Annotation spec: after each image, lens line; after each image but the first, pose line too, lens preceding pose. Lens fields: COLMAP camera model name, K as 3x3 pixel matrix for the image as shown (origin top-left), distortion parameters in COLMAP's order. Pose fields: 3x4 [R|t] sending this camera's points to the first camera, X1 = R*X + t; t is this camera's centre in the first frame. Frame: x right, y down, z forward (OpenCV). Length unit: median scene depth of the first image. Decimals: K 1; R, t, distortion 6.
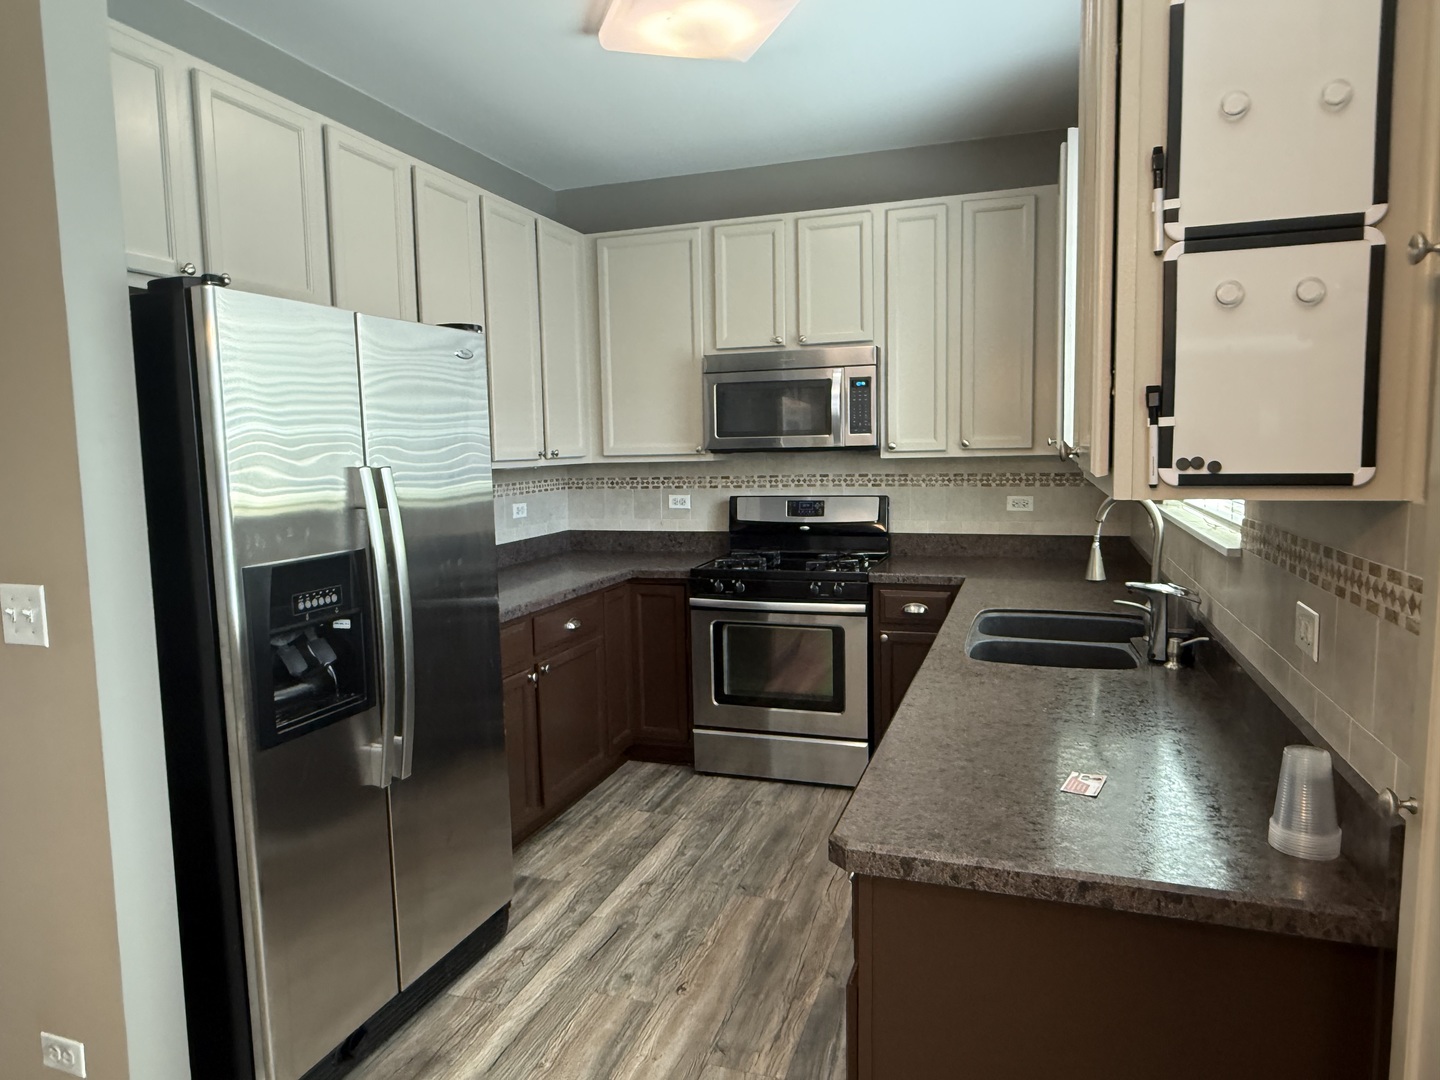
lens RADIAL K [[931.3, 0, 700.3], [0, 931.3, 534.0], [0, 0, 1]] dist [-0.017144, 0.013164]
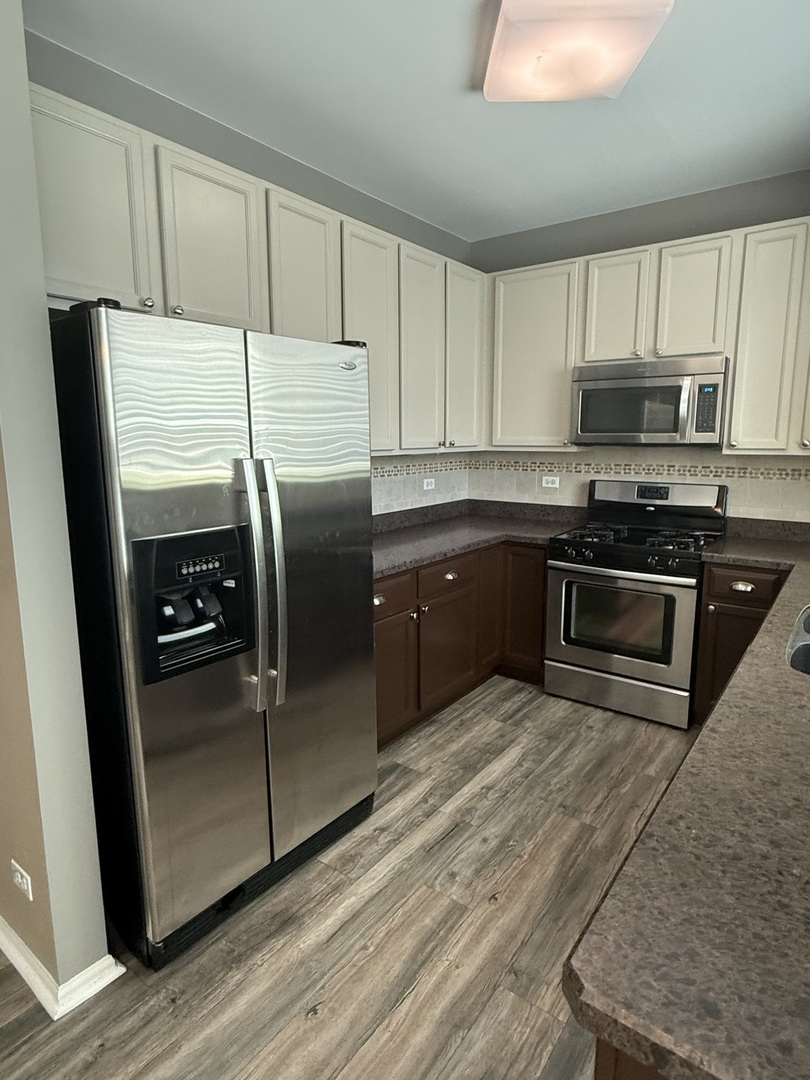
lens RADIAL K [[605.0, 0, 409.2], [0, 605.0, 532.3], [0, 0, 1]] dist [-0.006723, 0.003527]
pose [[0.955365, 0.065706, -0.288028, 0.055319], [-0.045070, 0.995957, 0.077709, -0.031991], [0.291969, -0.061259, 0.954464, 0.197287]]
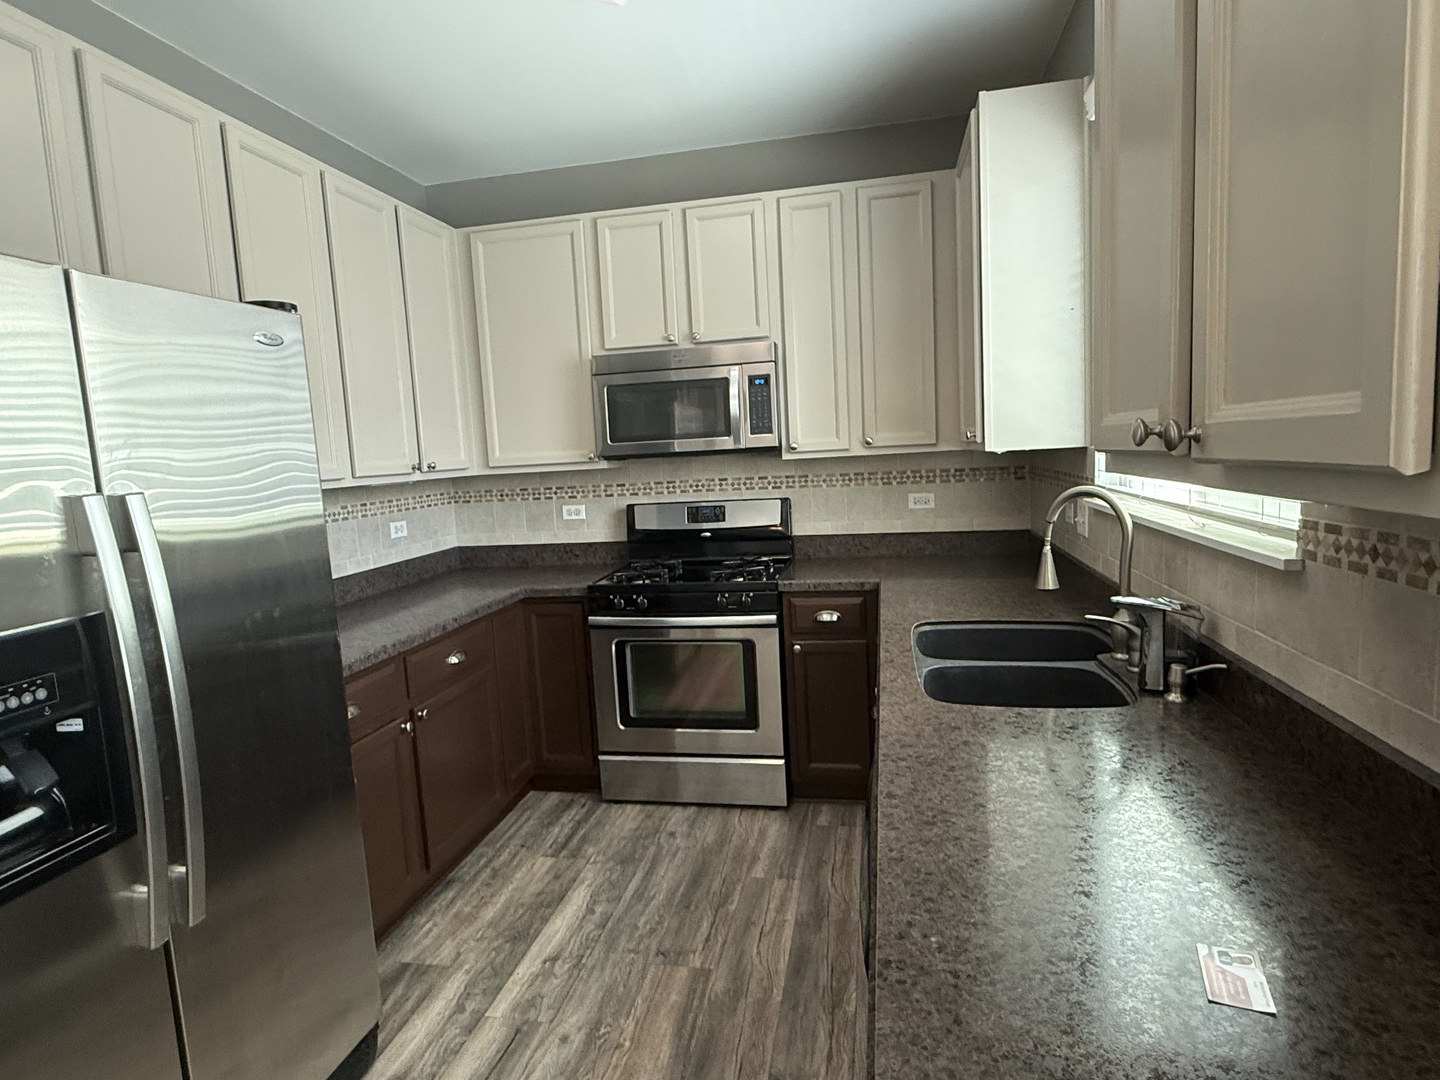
lens RADIAL K [[806.7, 0, 707.9], [0, 806.7, 540.6], [0, 0, 1]] dist [-0.006723, 0.003527]
pose [[0.990367, -0.046022, 0.130595, 0.006842], [0.044289, 0.998888, 0.016149, -0.019083], [-0.131193, -0.010210, 0.991304, 0.238274]]
